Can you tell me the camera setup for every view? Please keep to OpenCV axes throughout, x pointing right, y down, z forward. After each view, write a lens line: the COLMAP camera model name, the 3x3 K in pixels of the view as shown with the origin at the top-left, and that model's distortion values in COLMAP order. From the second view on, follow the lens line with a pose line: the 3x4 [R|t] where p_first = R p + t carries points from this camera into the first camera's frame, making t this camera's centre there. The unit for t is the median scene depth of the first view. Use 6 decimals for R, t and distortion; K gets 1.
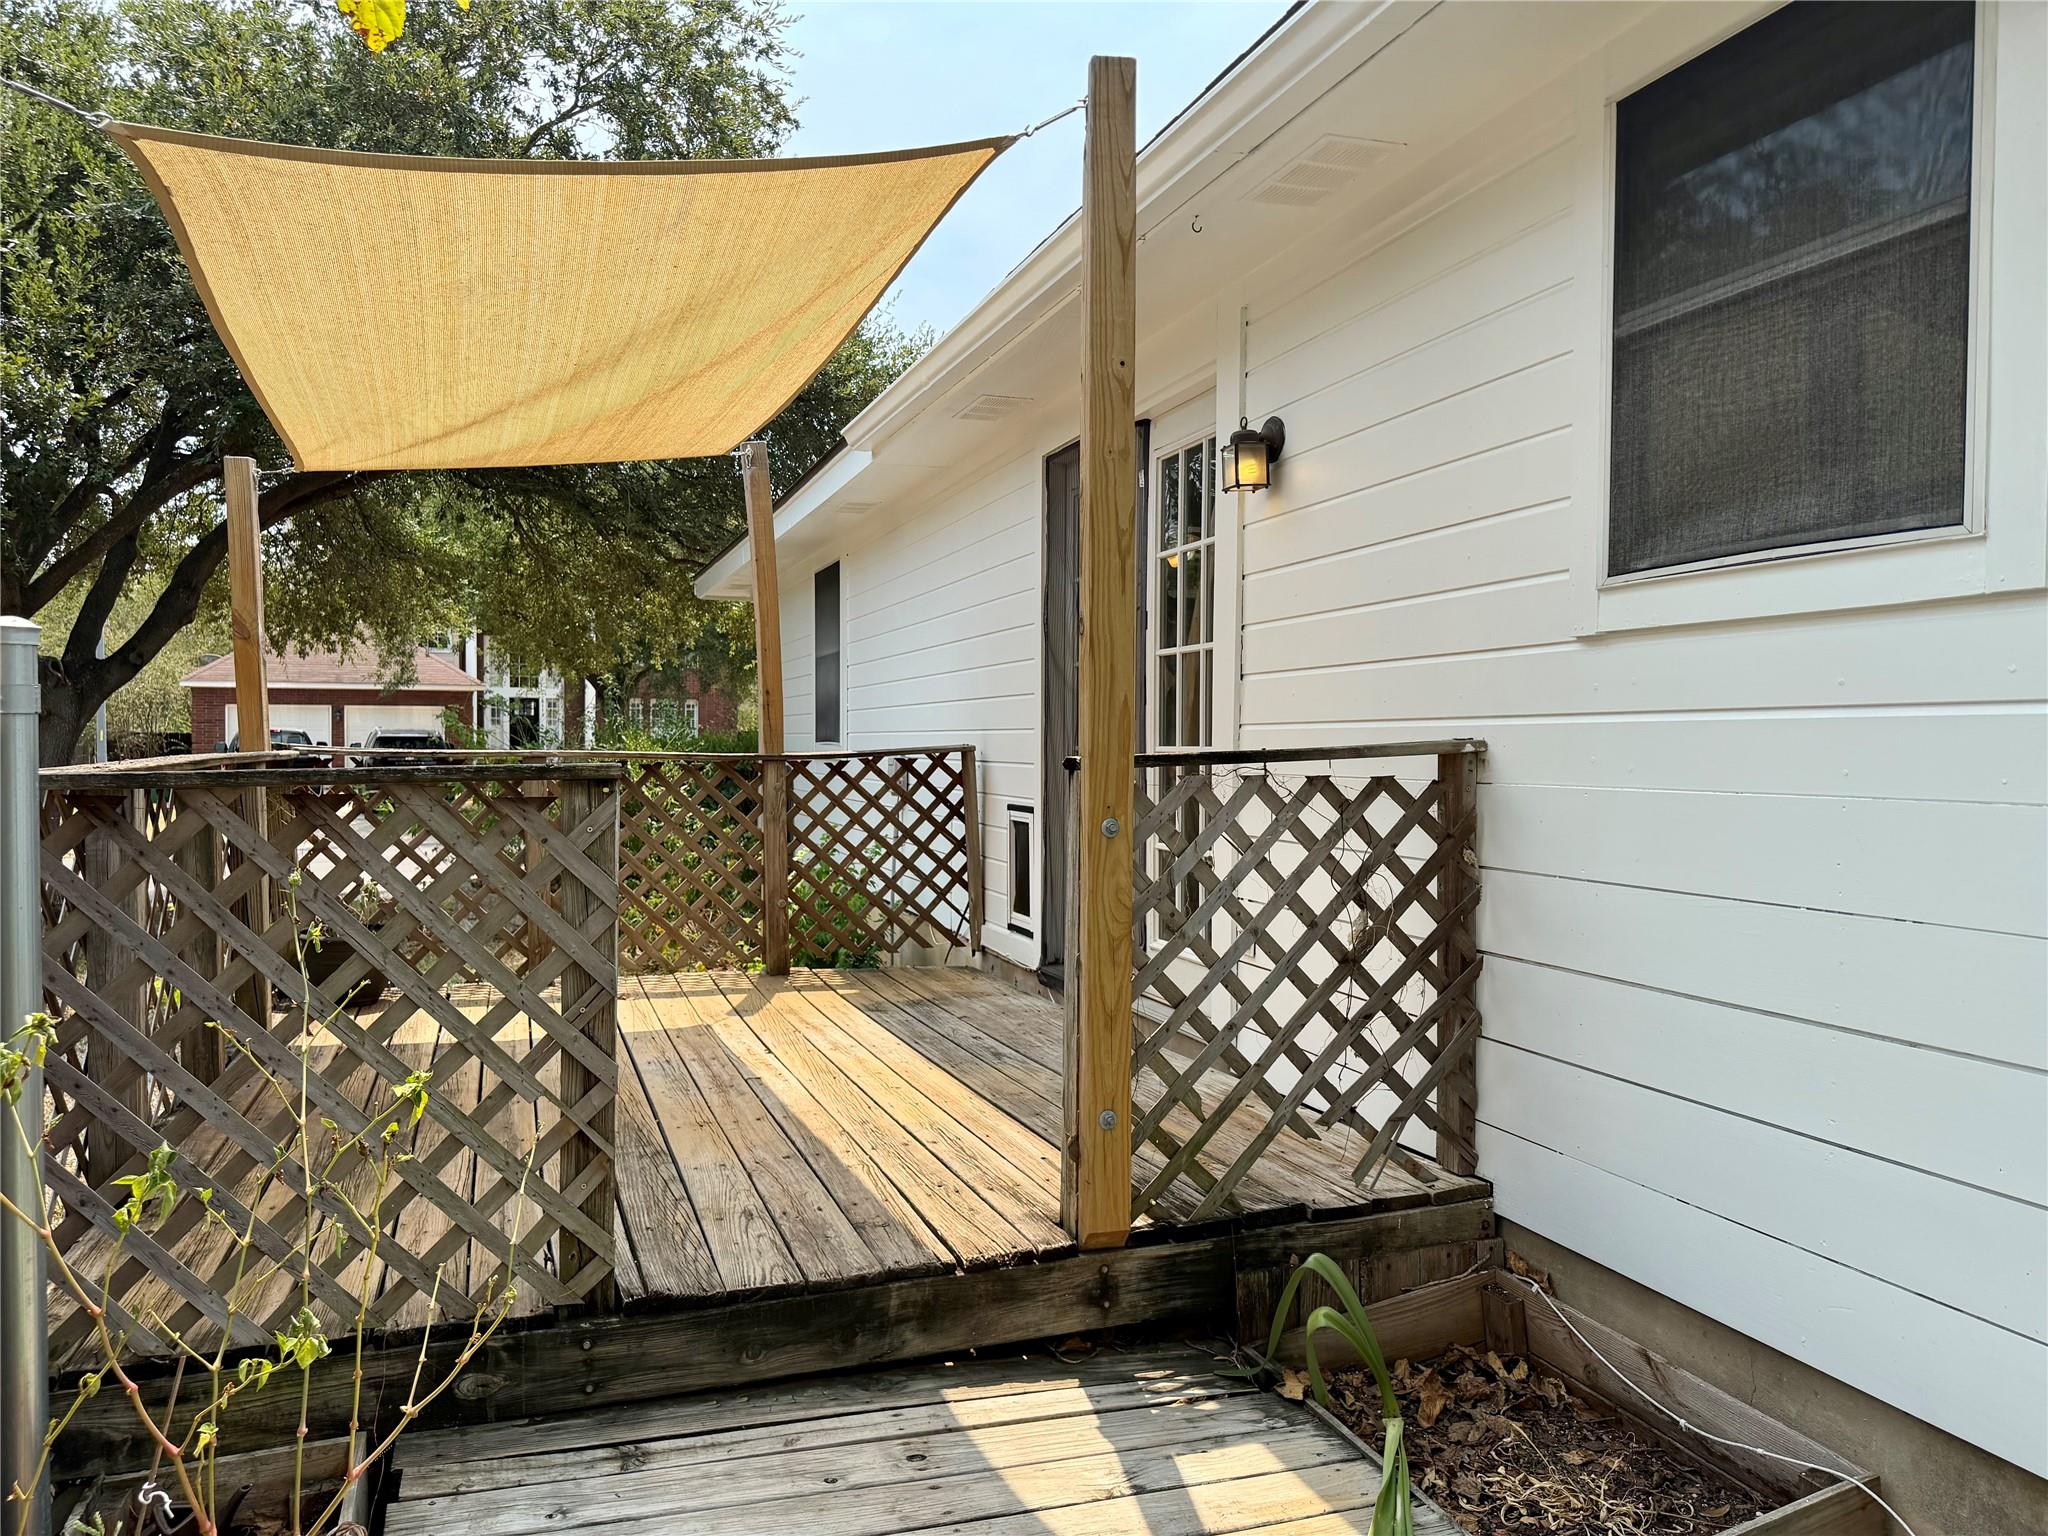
lens RADIAL K [[1435.6, 0, 1024.0], [0, 1435.6, 768.0], [0, 0, 1]] dist [0.081624, -0.004567]
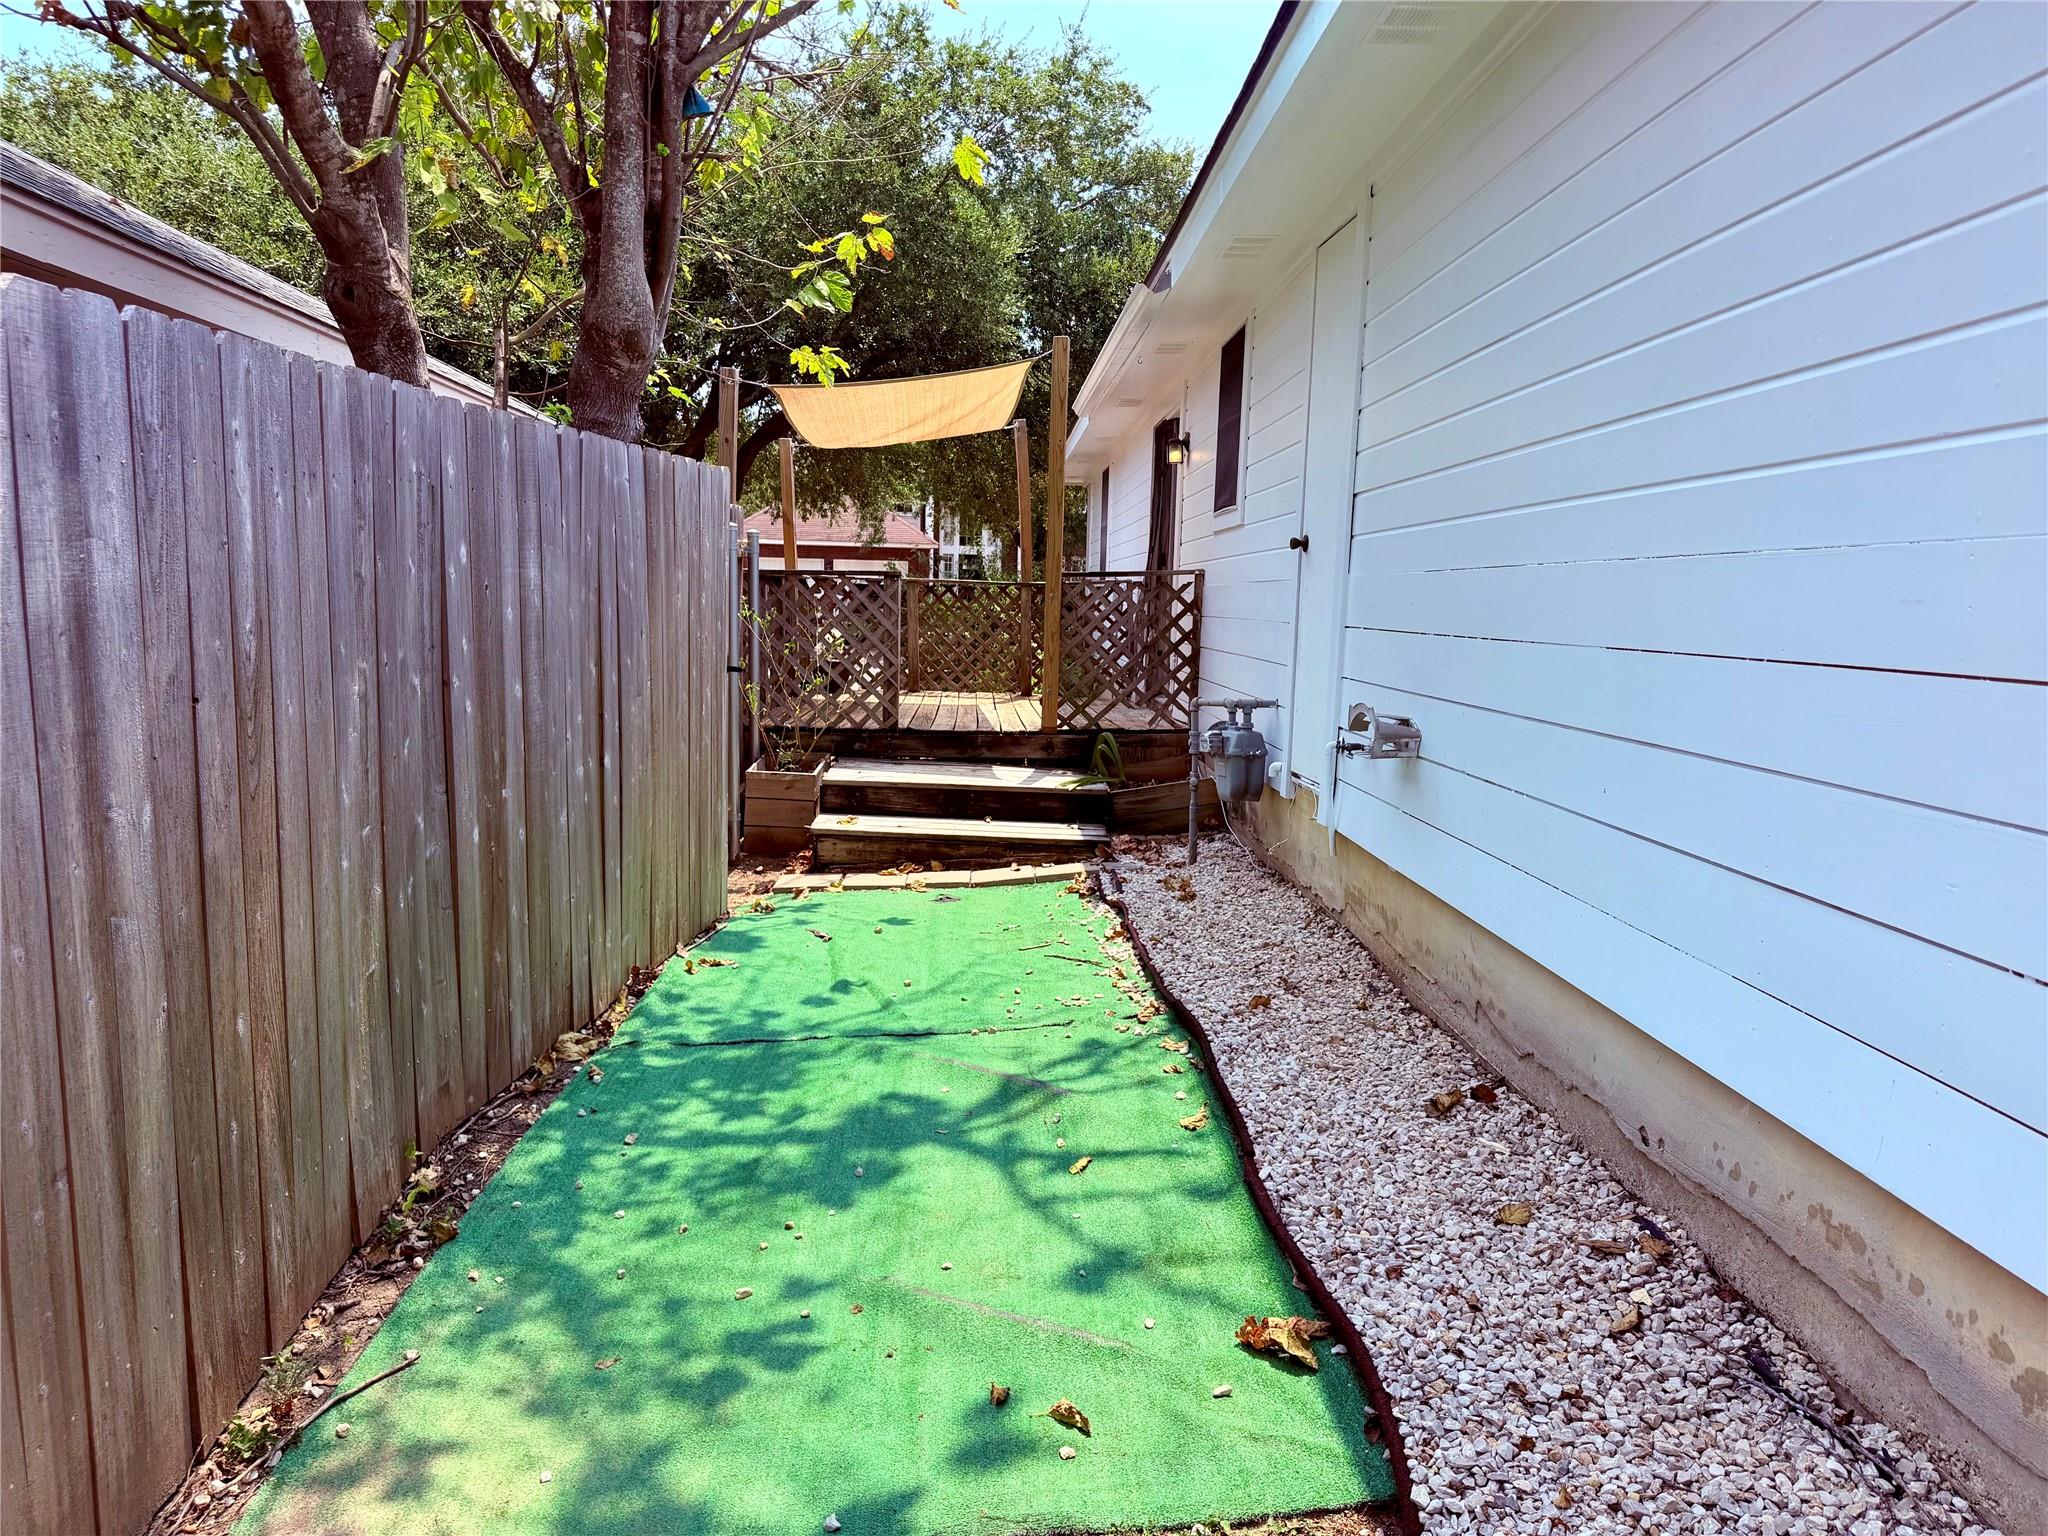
lens RADIAL K [[1435.6, 0, 1024.0], [0, 1435.6, 768.0], [0, 0, 1]] dist [0.081624, -0.004567]
pose [[0.953731, 0.050099, -0.296459, 0.105123], [-0.021092, 0.994739, 0.100246, 0.011491], [0.299922, -0.089355, 0.949770, -0.221806]]
